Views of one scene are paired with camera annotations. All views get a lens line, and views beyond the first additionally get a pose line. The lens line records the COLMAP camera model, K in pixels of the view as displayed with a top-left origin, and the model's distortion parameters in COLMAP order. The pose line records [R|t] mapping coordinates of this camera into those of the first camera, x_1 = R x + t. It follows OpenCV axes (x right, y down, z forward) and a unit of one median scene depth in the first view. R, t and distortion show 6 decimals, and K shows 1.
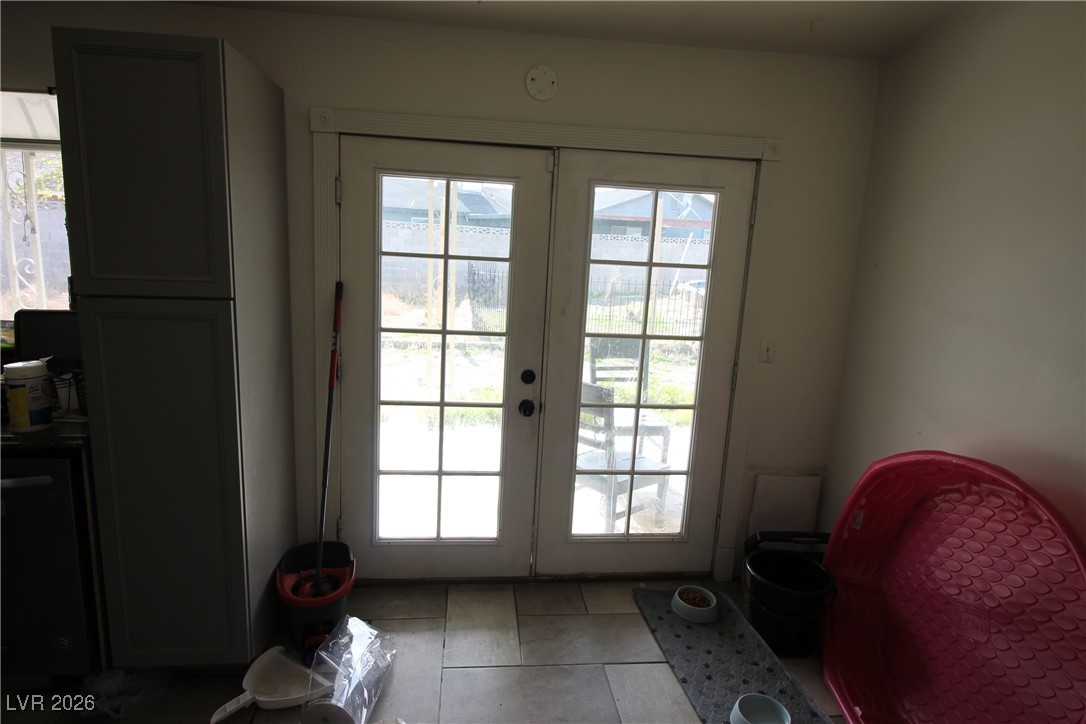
lens RADIAL K [[592.1, 0, 540.8], [0, 592.1, 346.2], [0, 0, 1]] dist [-0.000016, -0.007982]
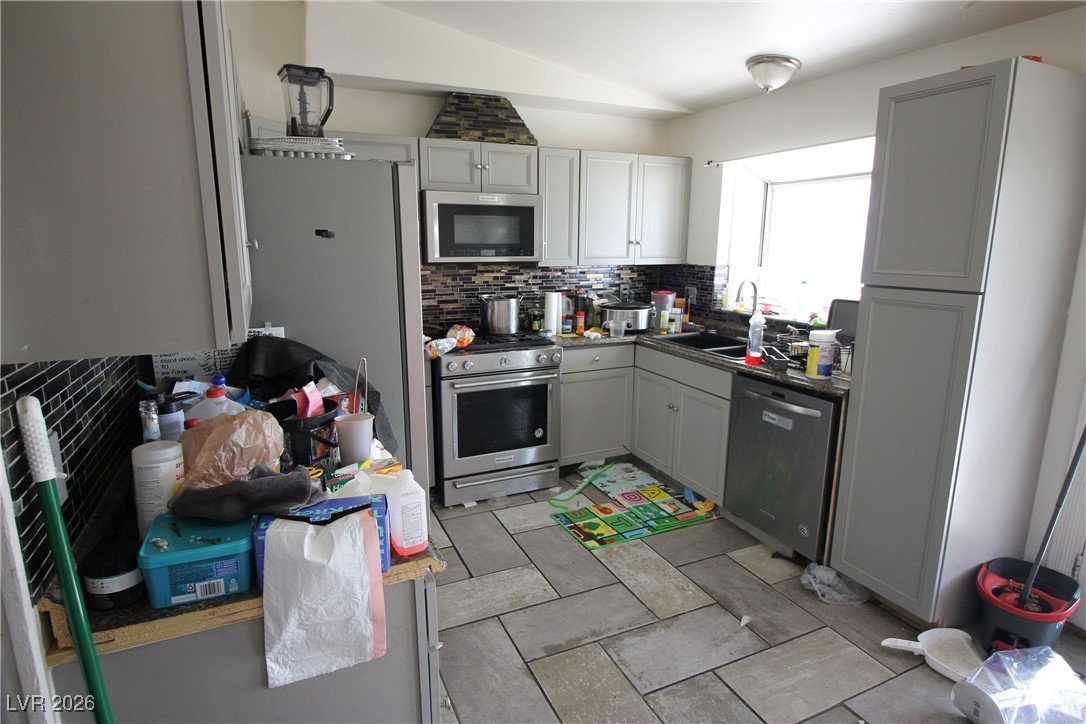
lens RADIAL K [[592.1, 0, 532.3], [0, 592.1, 354.6], [0, 0, 1]] dist [-0.000016, -0.007982]
pose [[0.316170, 0.143723, -0.937753, 0.244420], [-0.154032, 0.983120, 0.098743, 0.048335], [0.936115, 0.113225, 0.332971, -0.126559]]
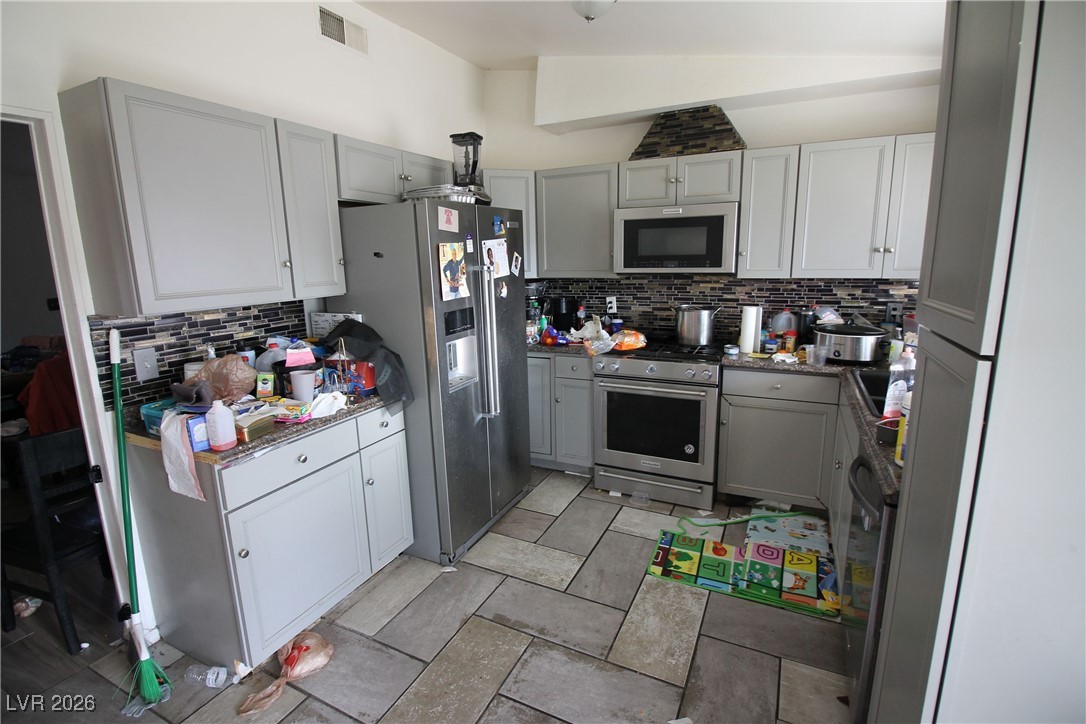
lens RADIAL K [[513.6, 0, 523.5], [0, 513.6, 351.1], [0, 0, 1]] dist [-0.005375, -0.008521]
pose [[-0.550181, 0.132029, -0.824542, 0.080678], [-0.140963, 0.958566, 0.247548, -0.131254], [0.823062, 0.252426, -0.508774, 0.832050]]
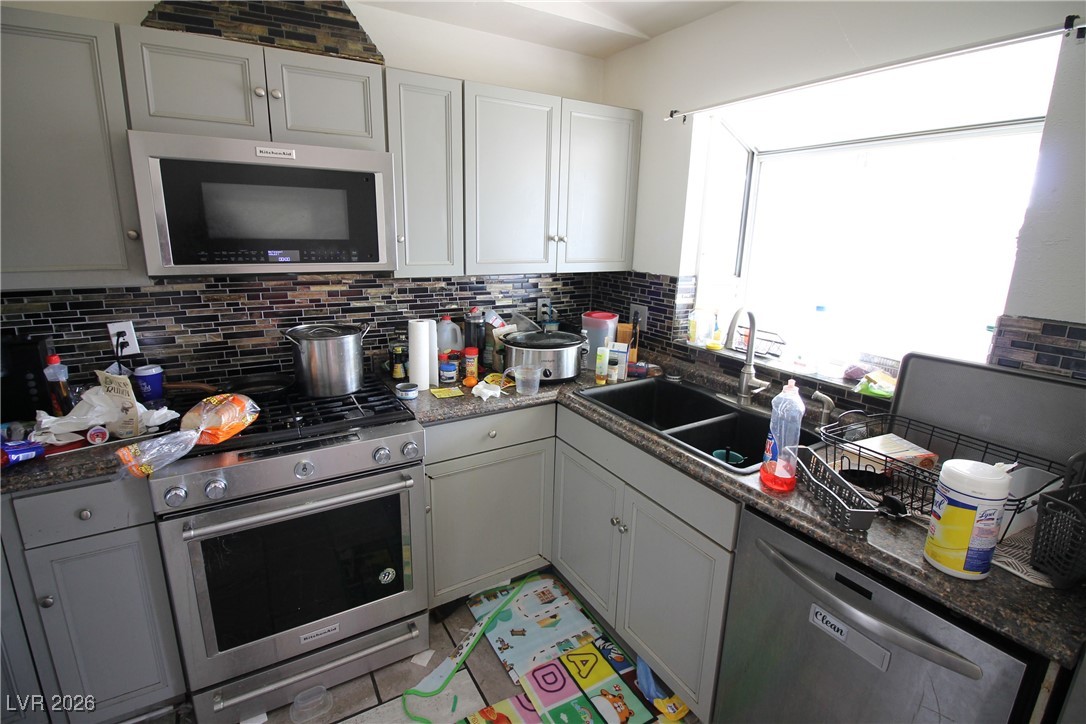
lens RADIAL K [[513.6, 0, 539.4], [0, 513.6, 349.0], [0, 0, 1]] dist [-0.005375, -0.008521]
pose [[0.420860, 0.177968, -0.889497, -0.589189], [-0.160054, 0.979751, 0.120298, -0.077764], [0.892894, 0.091739, 0.440822, 0.335160]]
